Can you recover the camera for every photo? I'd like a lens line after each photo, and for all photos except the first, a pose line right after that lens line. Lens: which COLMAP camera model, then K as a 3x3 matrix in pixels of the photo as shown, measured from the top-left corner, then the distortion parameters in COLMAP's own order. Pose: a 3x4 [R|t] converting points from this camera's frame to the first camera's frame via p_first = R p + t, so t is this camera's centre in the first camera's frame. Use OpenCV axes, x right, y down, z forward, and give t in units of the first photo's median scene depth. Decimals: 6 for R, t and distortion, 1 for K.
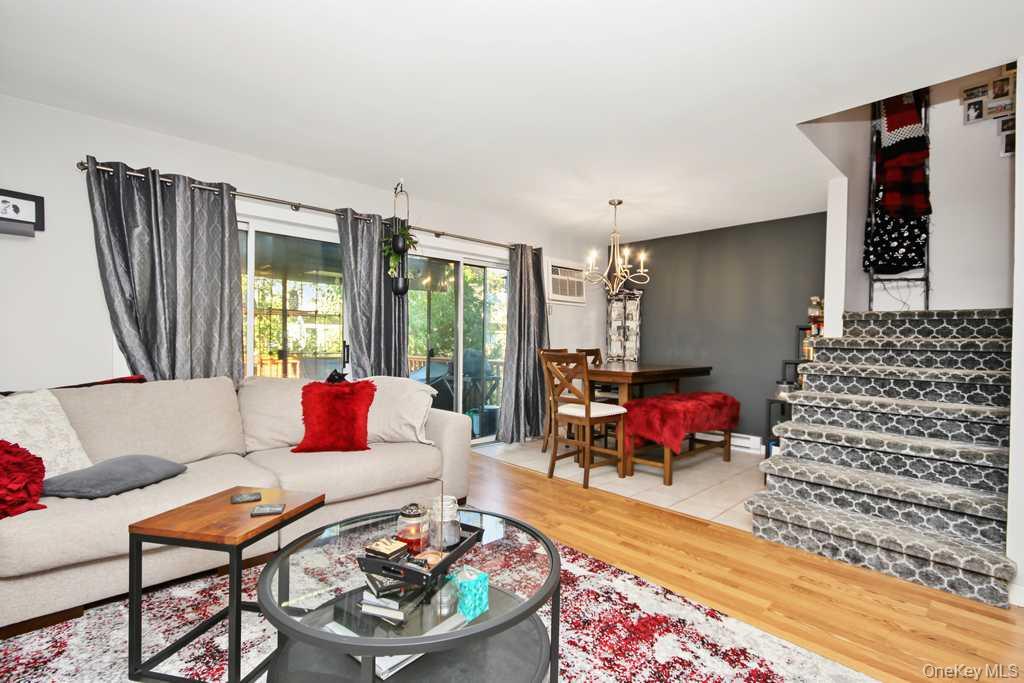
lens RADIAL K [[472.2, 0, 514.2], [0, 472.2, 345.8], [0, 0, 1]] dist [-0.002369, -0.000519]
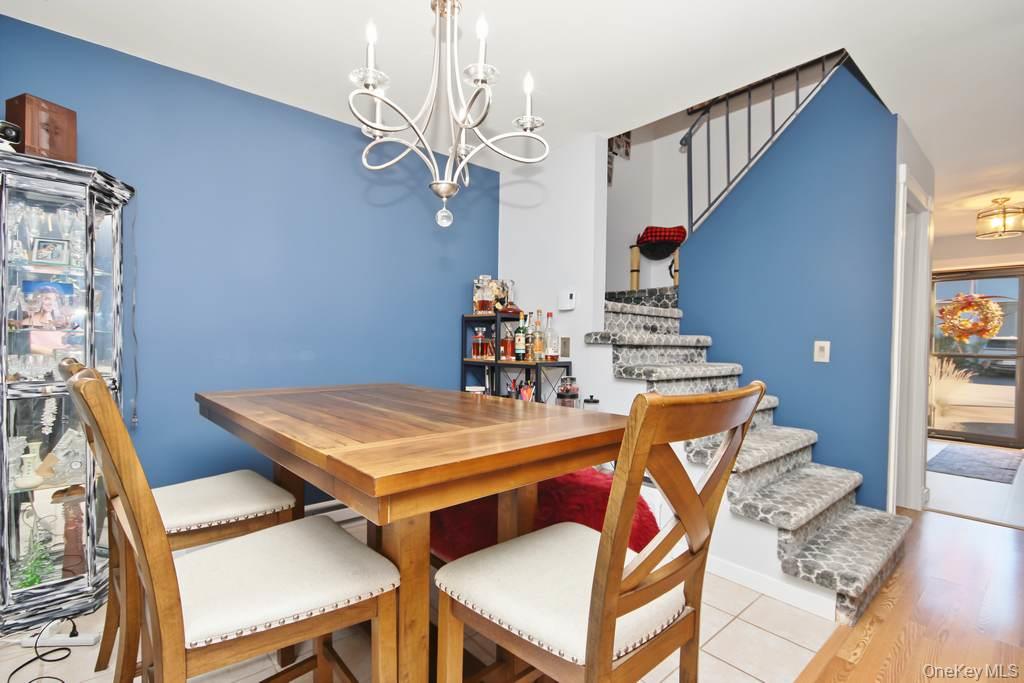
lens RADIAL K [[472.2, 0, 511.8], [0, 472.2, 349.1], [0, 0, 1]] dist [-0.002369, -0.000519]
pose [[0.038973, -0.033780, 0.998669, -0.160779], [-0.002403, 0.999422, 0.033899, -0.018267], [-0.999237, -0.003721, 0.038869, 1.362251]]
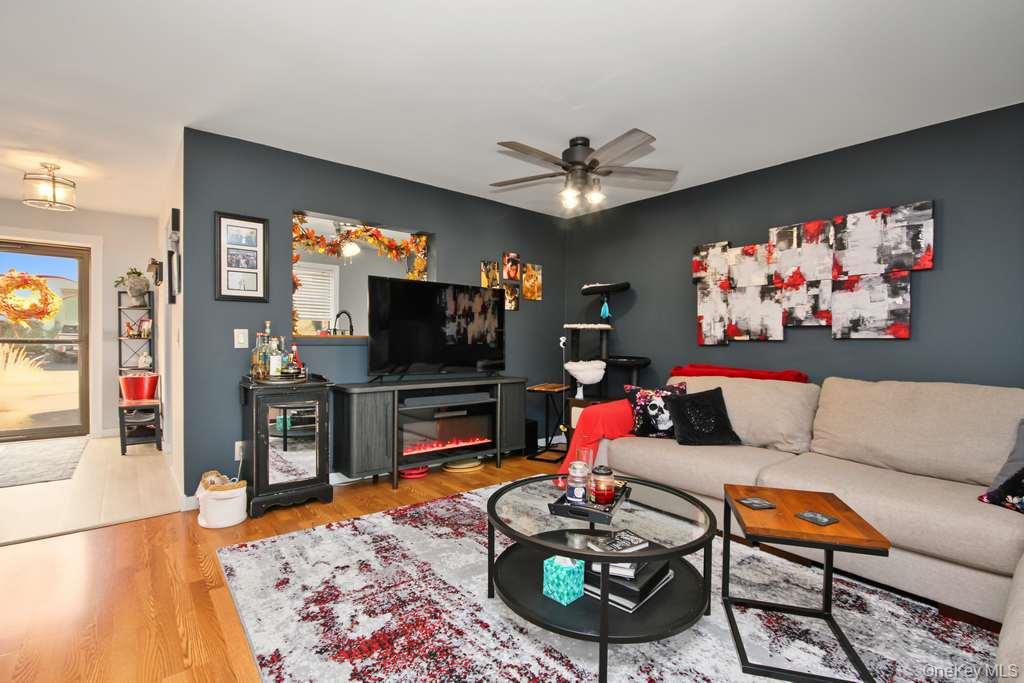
lens RADIAL K [[472.2, 0, 514.4], [0, 472.2, 345.8], [0, 0, 1]] dist [-0.002369, -0.000519]
pose [[-0.997342, -0.030028, 0.066381, -0.024760], [-0.028353, 0.999259, 0.026028, -0.008254], [-0.067113, 0.024077, -0.997455, 1.149596]]
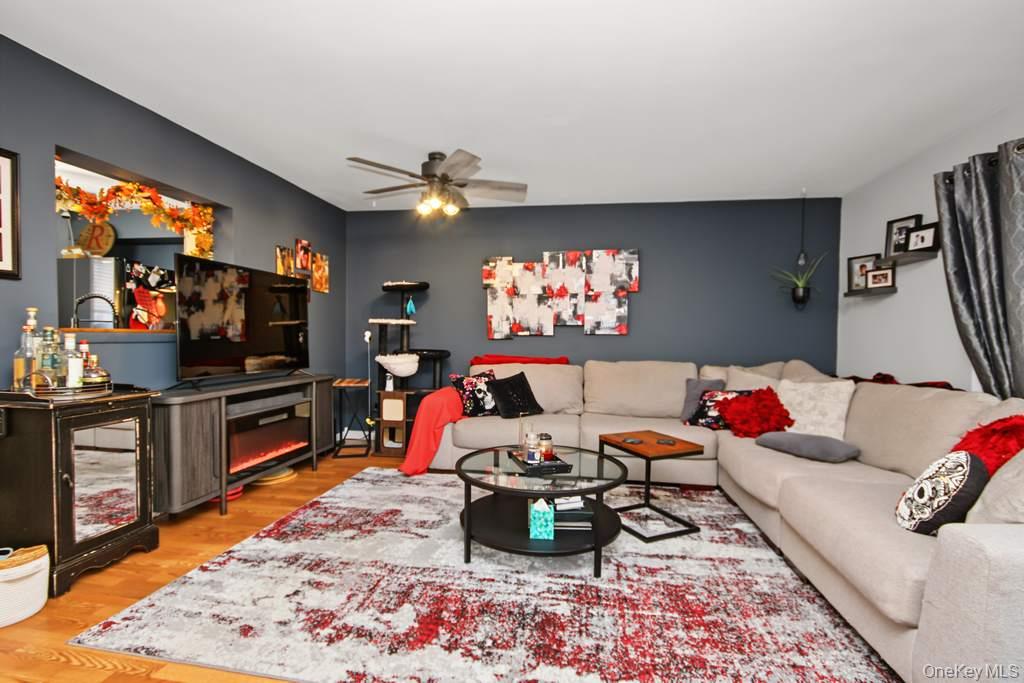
lens RADIAL K [[472.2, 0, 514.5], [0, 472.2, 344.8], [0, 0, 1]] dist [-0.002369, -0.000519]
pose [[-0.793752, -0.016182, -0.608026, 0.449085], [-0.033109, 0.999313, 0.016628, -0.000708], [0.607340, 0.033330, -0.793743, 1.133102]]
